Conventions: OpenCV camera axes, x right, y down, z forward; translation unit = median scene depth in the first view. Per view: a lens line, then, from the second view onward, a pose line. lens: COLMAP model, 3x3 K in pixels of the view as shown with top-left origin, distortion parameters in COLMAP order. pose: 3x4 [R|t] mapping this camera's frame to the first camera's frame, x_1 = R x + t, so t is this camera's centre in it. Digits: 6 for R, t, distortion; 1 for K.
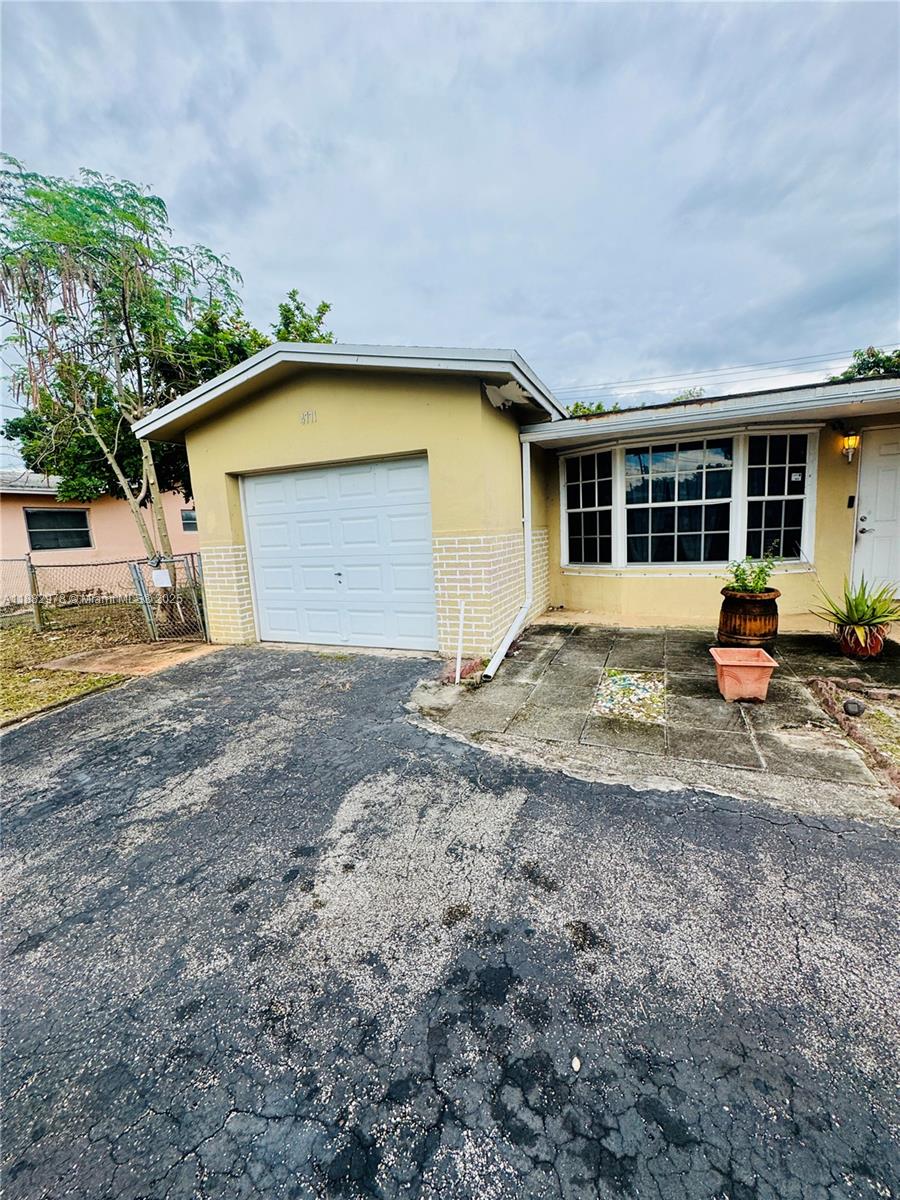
lens RADIAL K [[481.6, 0, 452.2], [0, 481.6, 598.7], [0, 0, 1]] dist [-0.003610, 0.000439]
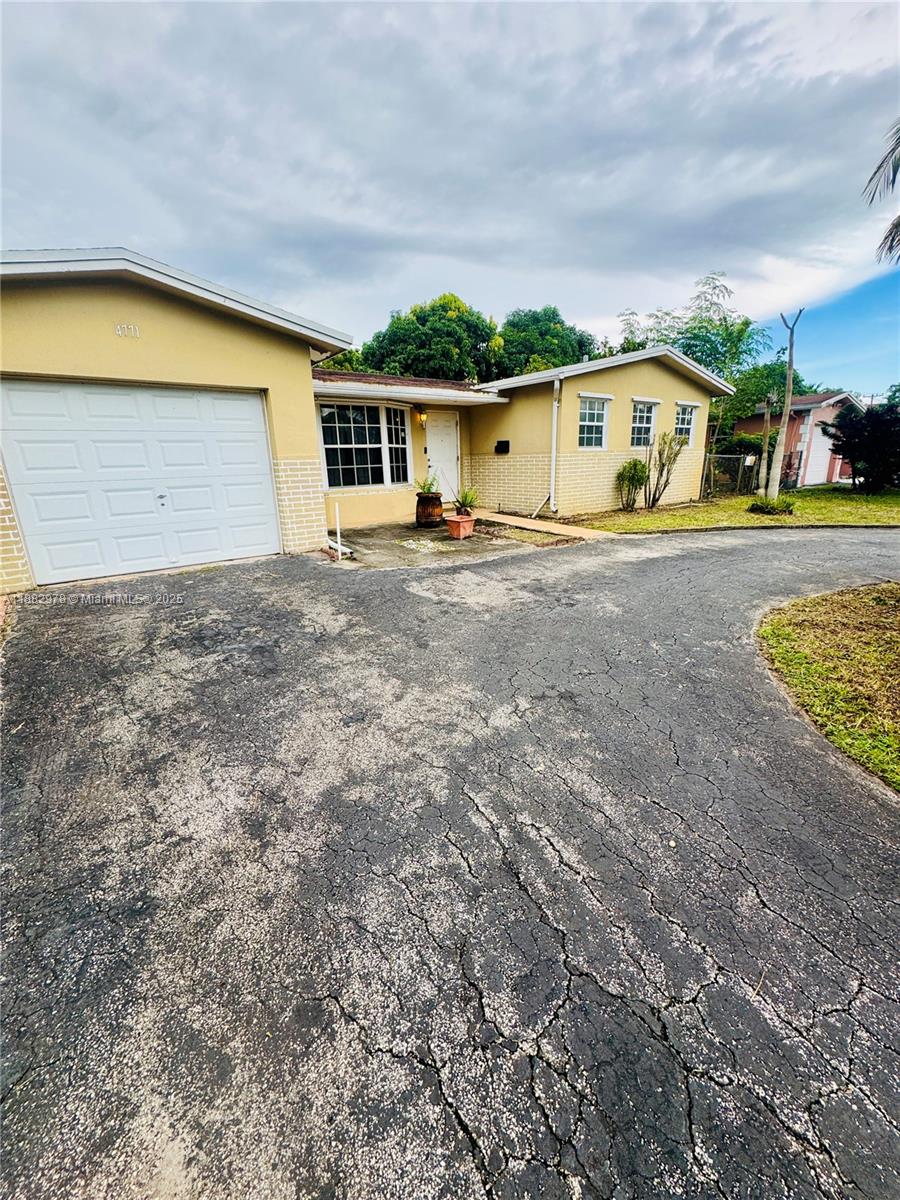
lens RADIAL K [[478.2, 0, 450.0], [0, 478.2, 600.0], [0, 0, 1]] dist [-0.001092, 0.000391]
pose [[0.505518, -0.208160, 0.837330, -1.159921], [0.127571, 0.977828, 0.166069, 0.103549], [-0.853333, 0.022868, 0.520864, -0.062902]]
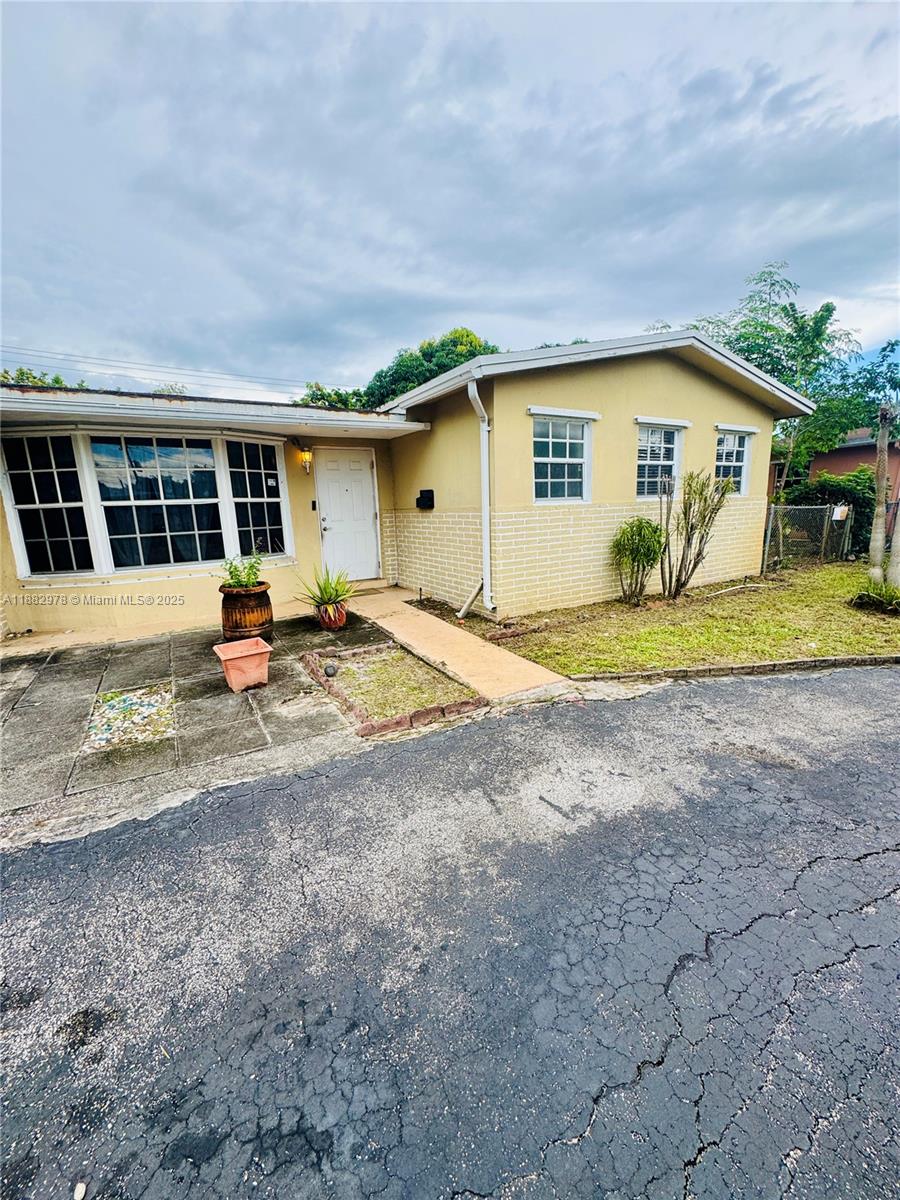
lens RADIAL K [[481.6, 0, 452.2], [0, 481.6, 598.7], [0, 0, 1]] dist [-0.003610, 0.000439]
pose [[0.592492, -0.124032, 0.795971, 0.039579], [0.123130, 0.990409, 0.062677, 0.002195], [-0.796111, 0.060873, 0.602082, -0.017133]]
